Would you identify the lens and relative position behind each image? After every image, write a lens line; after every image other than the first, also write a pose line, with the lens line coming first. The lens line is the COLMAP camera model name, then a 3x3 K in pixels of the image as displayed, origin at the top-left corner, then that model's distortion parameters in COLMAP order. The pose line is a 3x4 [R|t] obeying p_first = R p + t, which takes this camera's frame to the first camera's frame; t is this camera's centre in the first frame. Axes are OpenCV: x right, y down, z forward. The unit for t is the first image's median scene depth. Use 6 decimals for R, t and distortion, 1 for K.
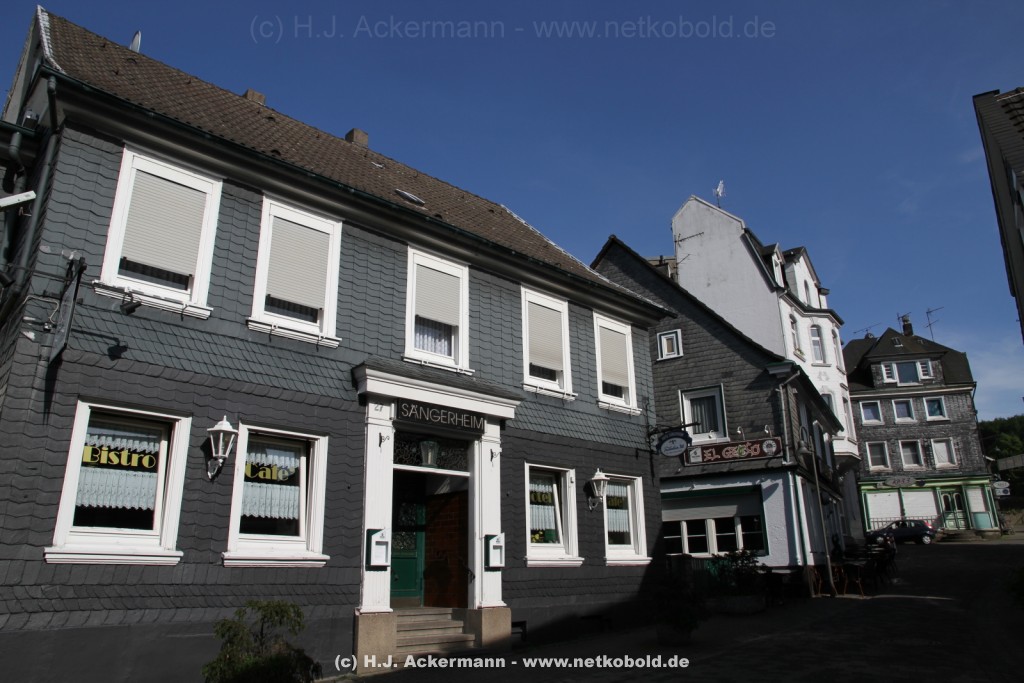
lens RADIAL K [[711.8, 0, 507.6], [0, 711.8, 343.6], [0, 0, 1]] dist [-0.113821, 0.088881]
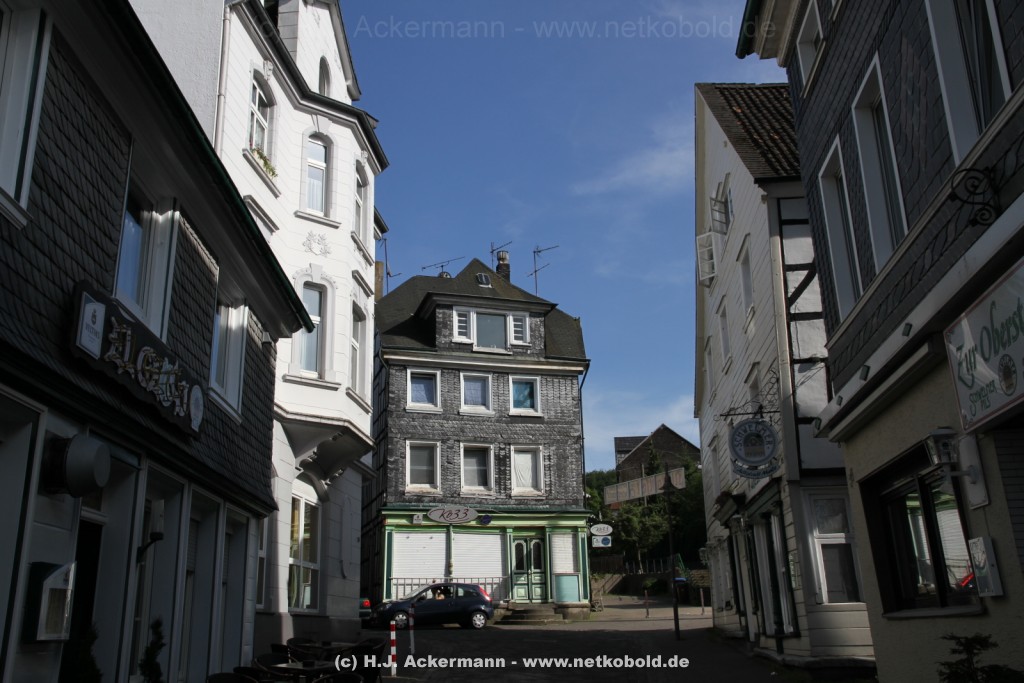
lens RADIAL K [[947.0, 0, 512.0], [0, 947.0, 341.5], [0, 0, 1]] dist [-0.008166, 0.000246]
pose [[0.848779, 0.148957, 0.507332, 0.197476], [-0.149628, 0.987944, -0.039738, 0.083582], [-0.507135, -0.042182, 0.860834, 0.317412]]
